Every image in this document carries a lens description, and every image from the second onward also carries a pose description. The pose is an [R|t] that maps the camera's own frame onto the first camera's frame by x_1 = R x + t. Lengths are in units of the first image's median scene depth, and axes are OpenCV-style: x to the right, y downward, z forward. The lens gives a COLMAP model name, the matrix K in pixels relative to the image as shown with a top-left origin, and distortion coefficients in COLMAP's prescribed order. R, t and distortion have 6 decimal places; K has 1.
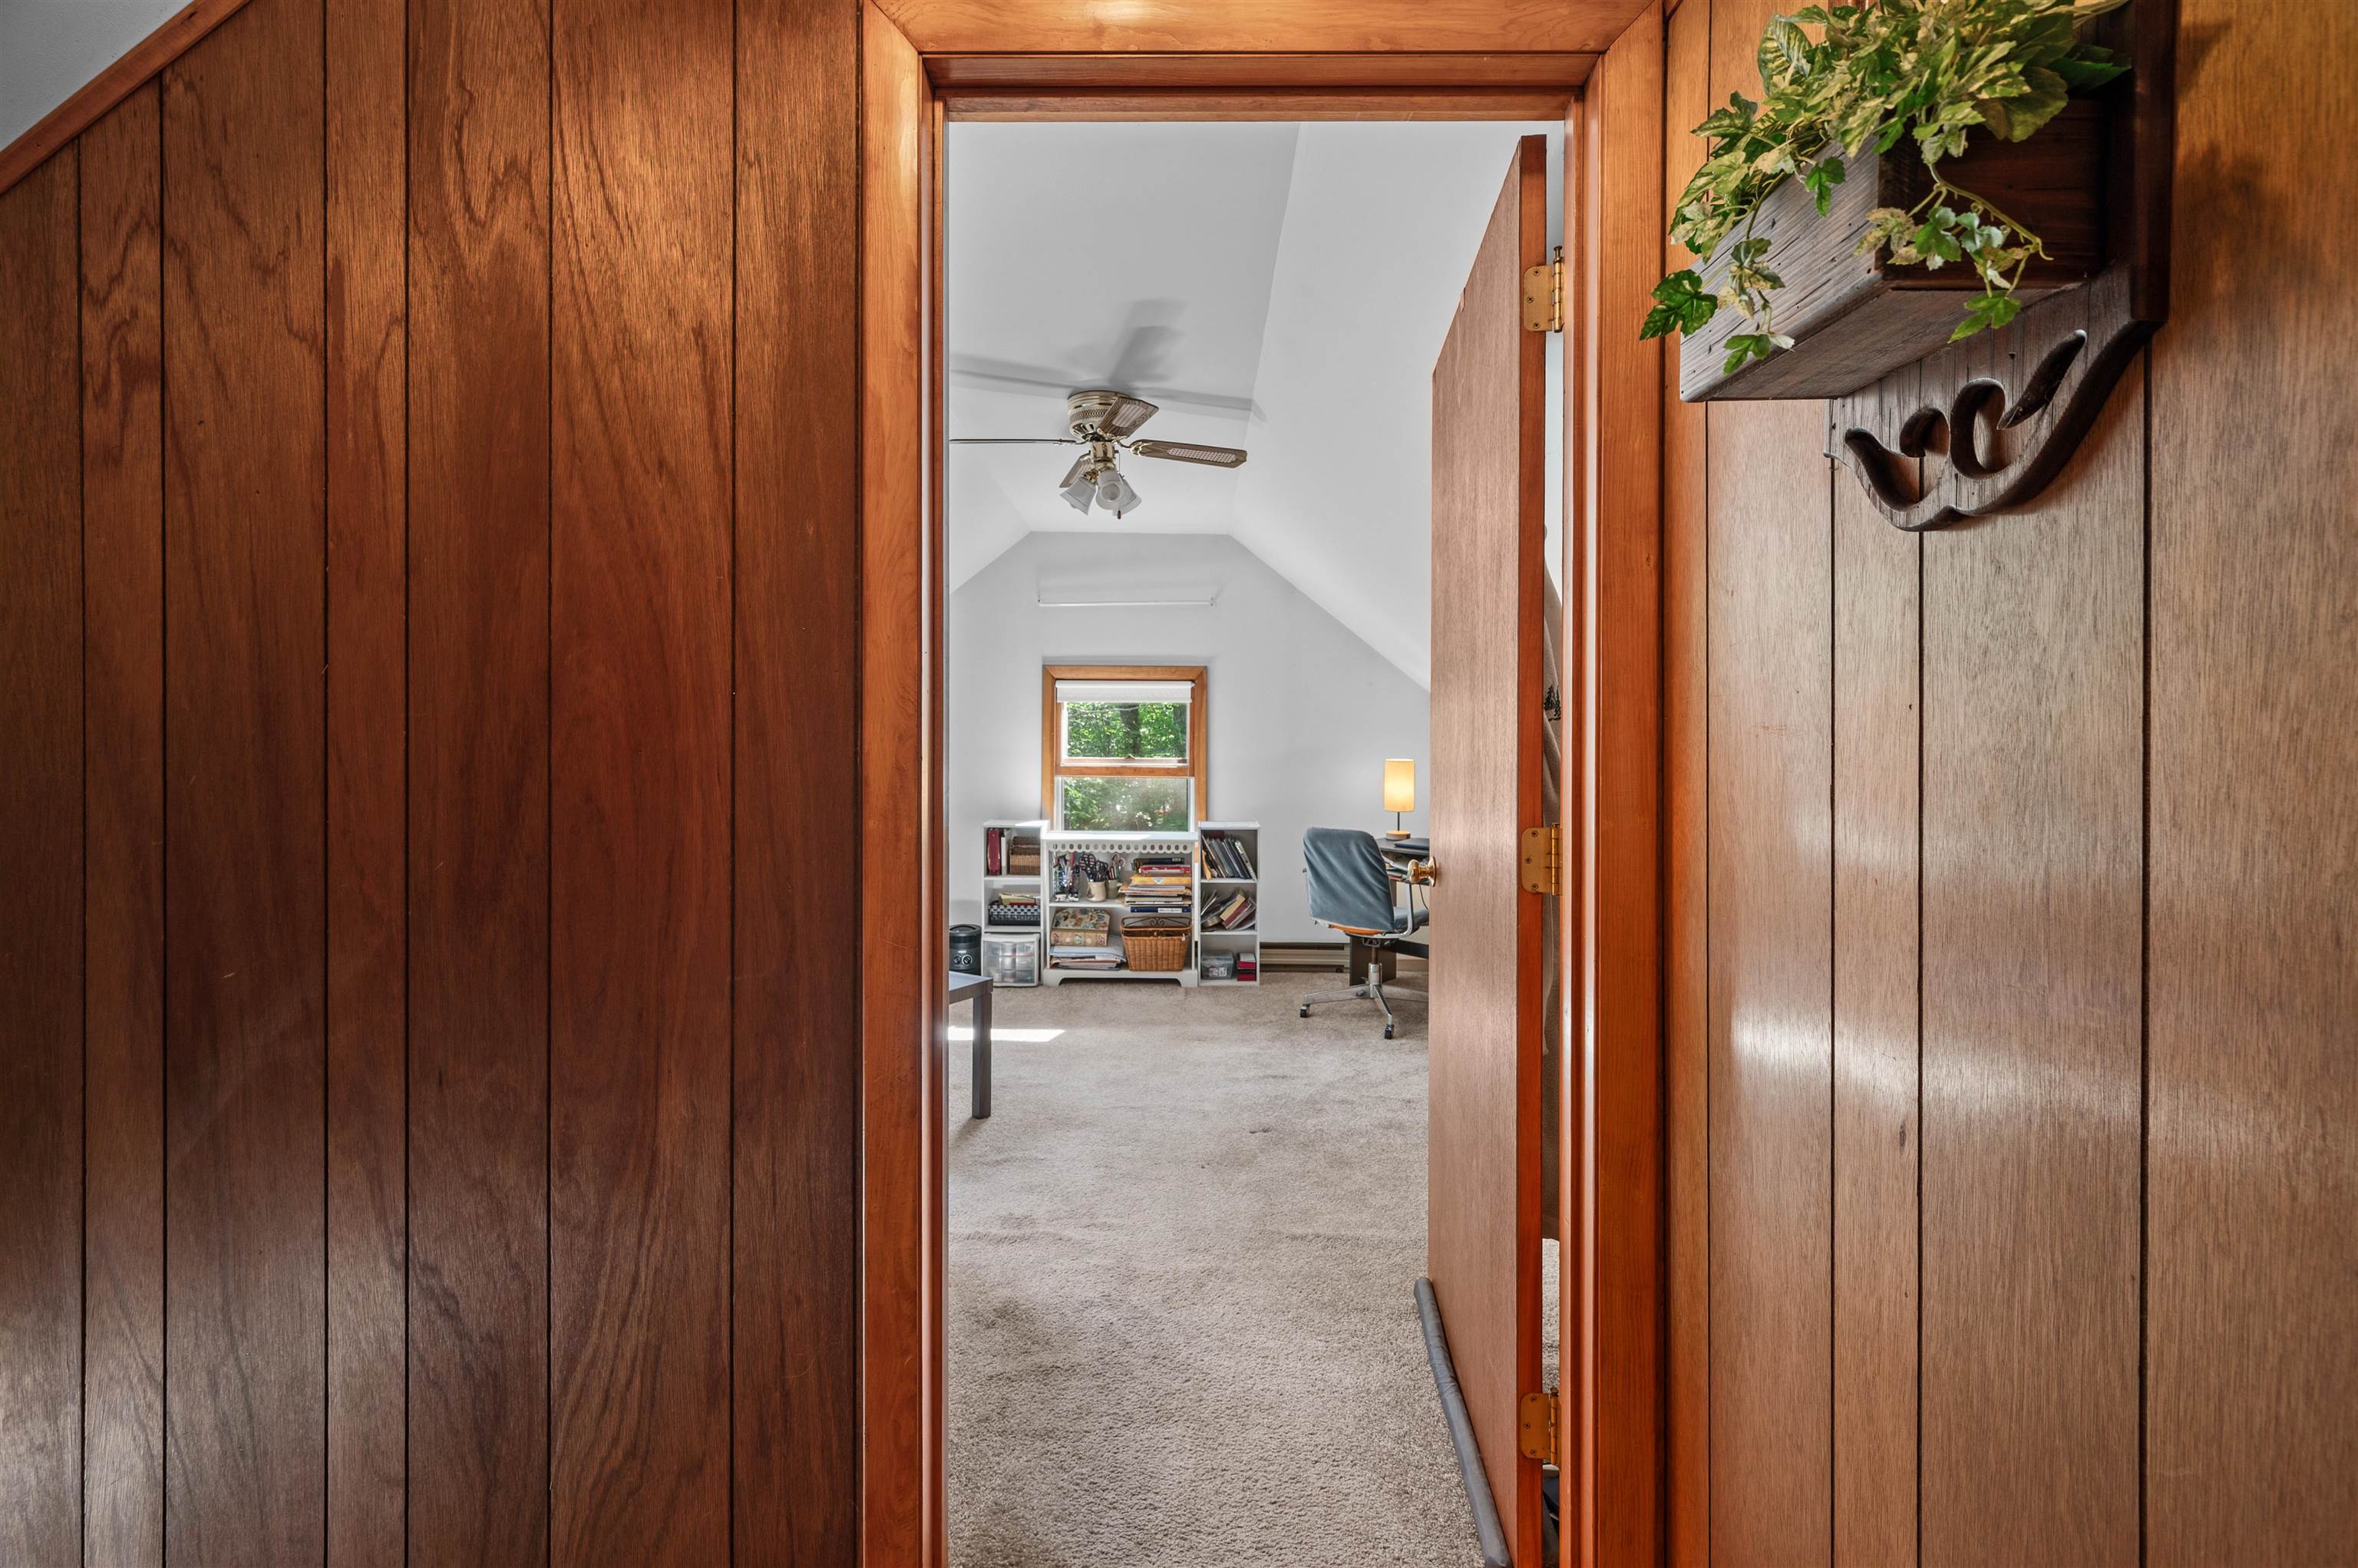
lens RADIAL K [[979.6, 0, 1182.8], [0, 979.6, 776.6], [0, 0, 1]] dist [-0.002488, -0.001107]
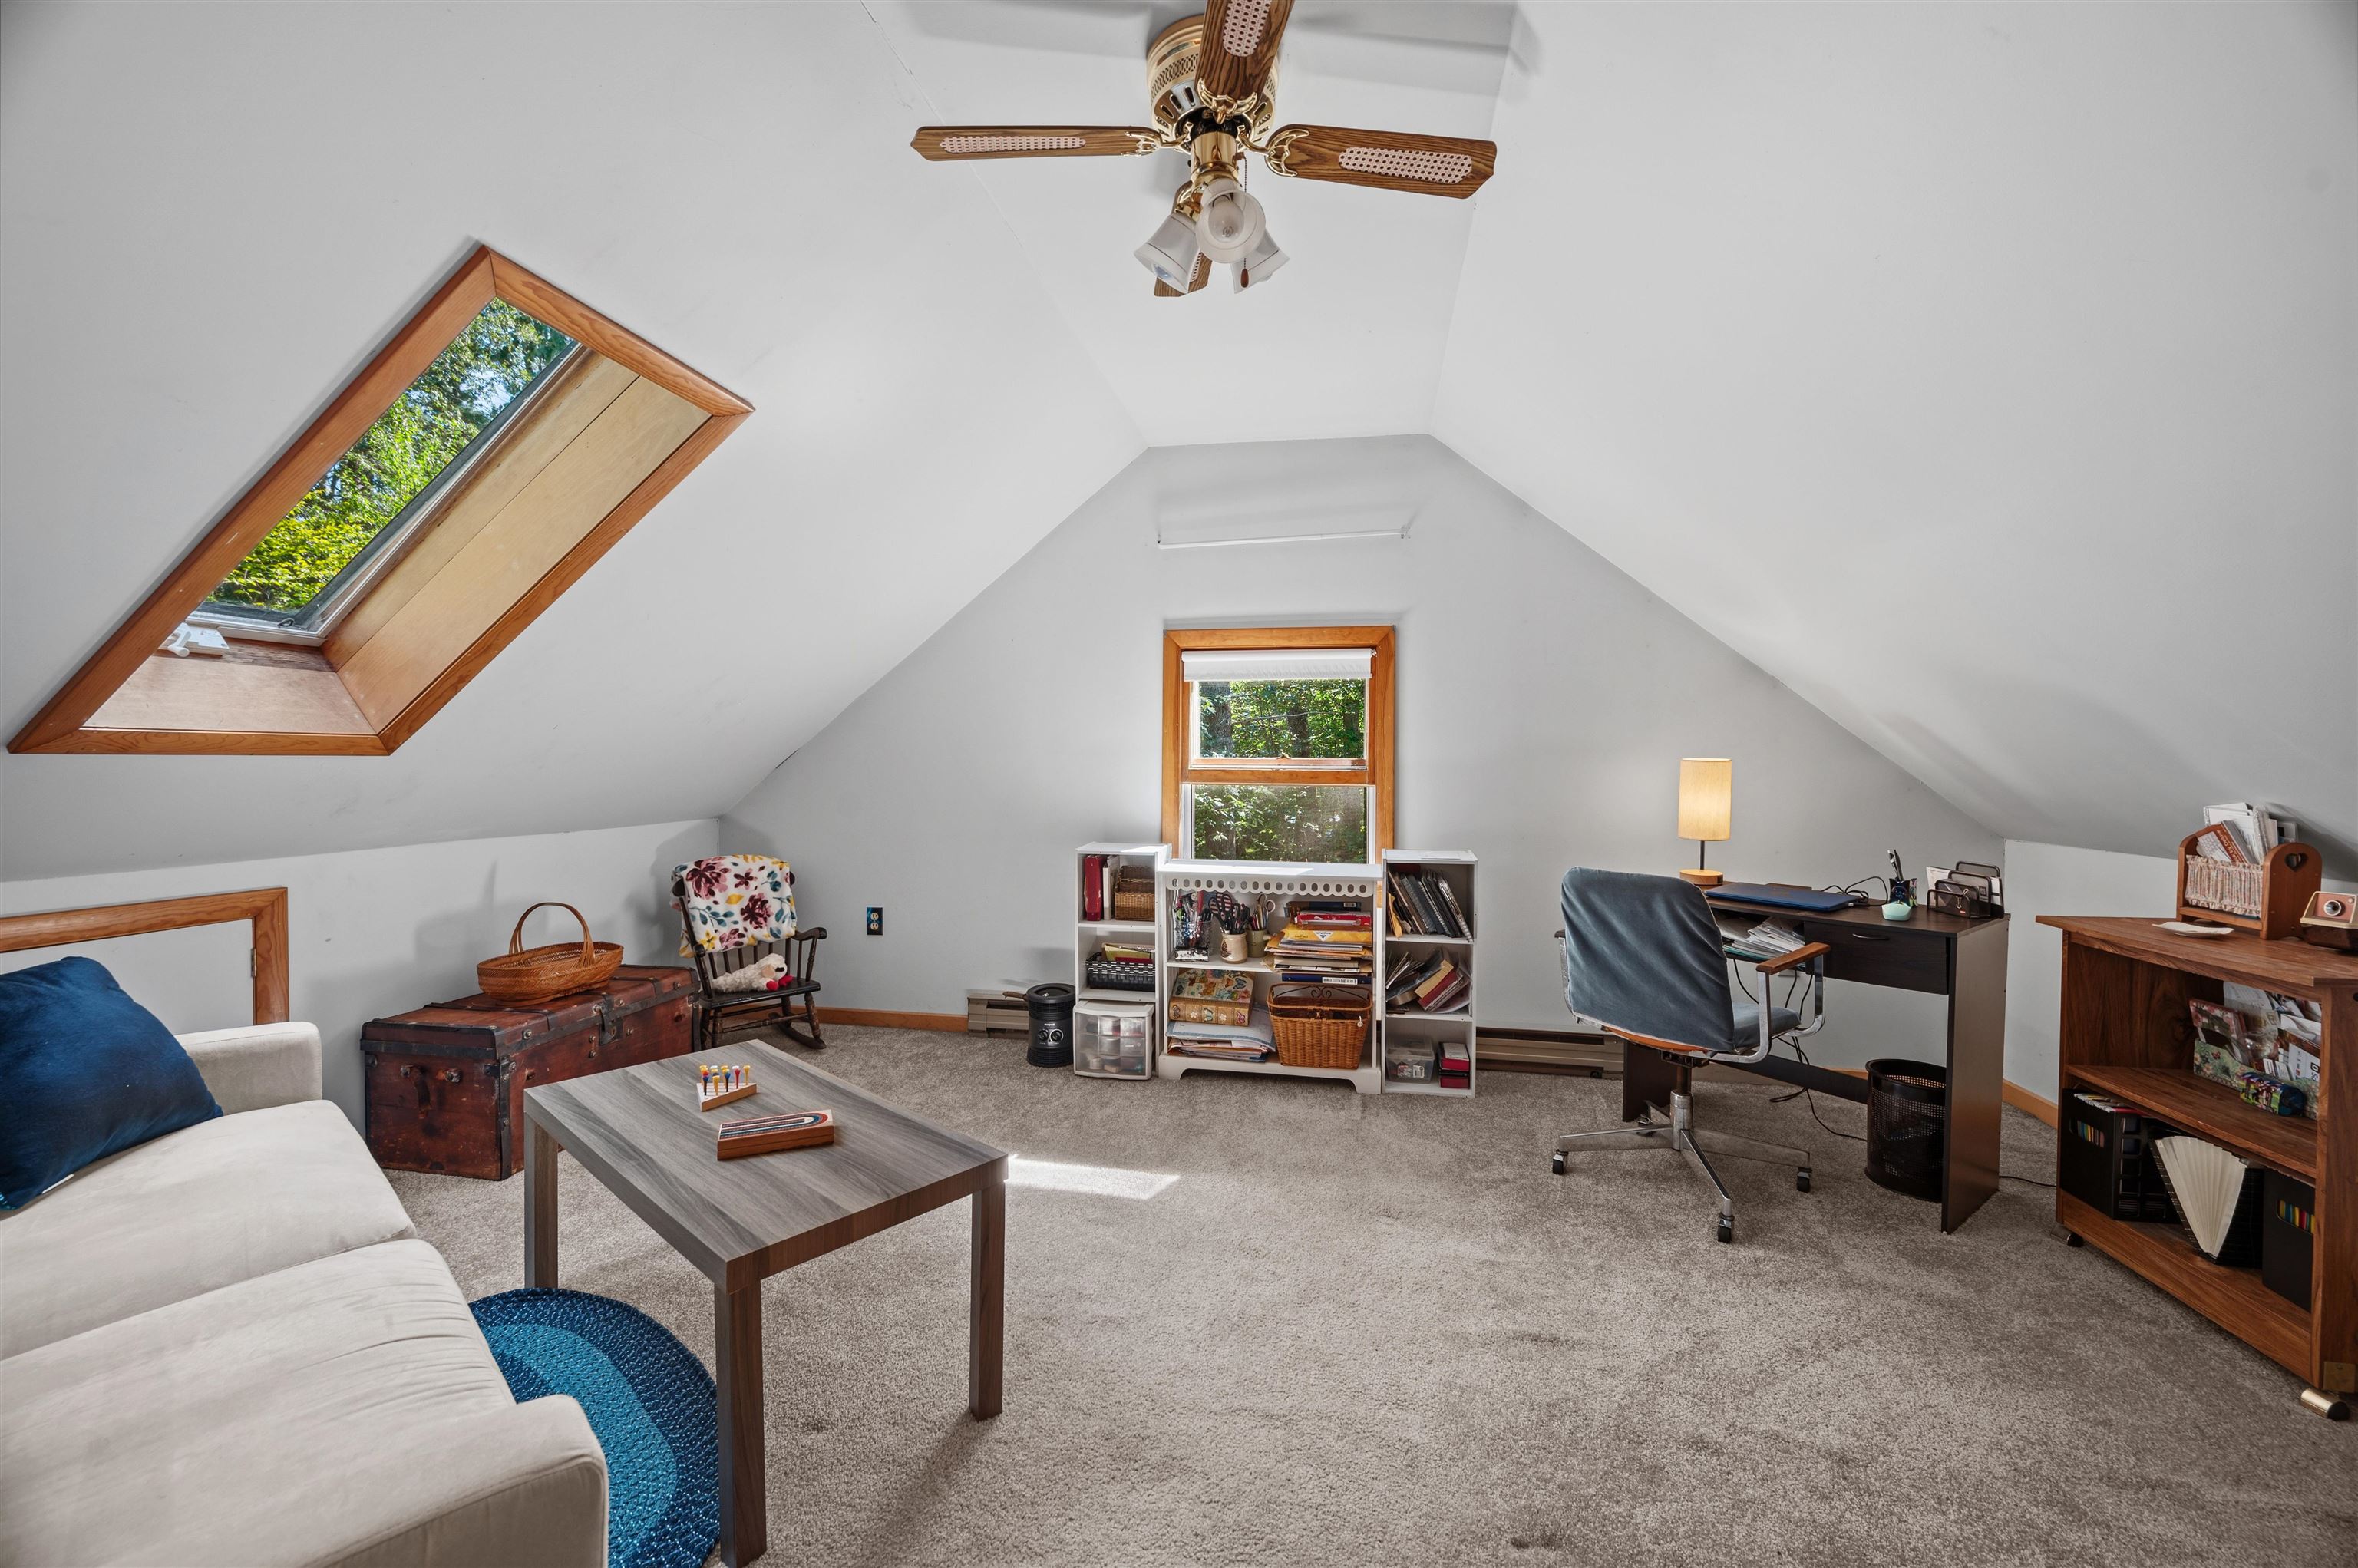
lens RADIAL K [[949.4, 0, 1187.9], [0, 949.4, 784.4], [0, 0, 1]] dist [-0.002185, -0.000022]
pose [[0.985394, 0.003532, -0.170254, -0.005356], [-0.003749, 0.999993, -0.000956, 0.001526], [0.170250, 0.001580, 0.985400, 0.327836]]
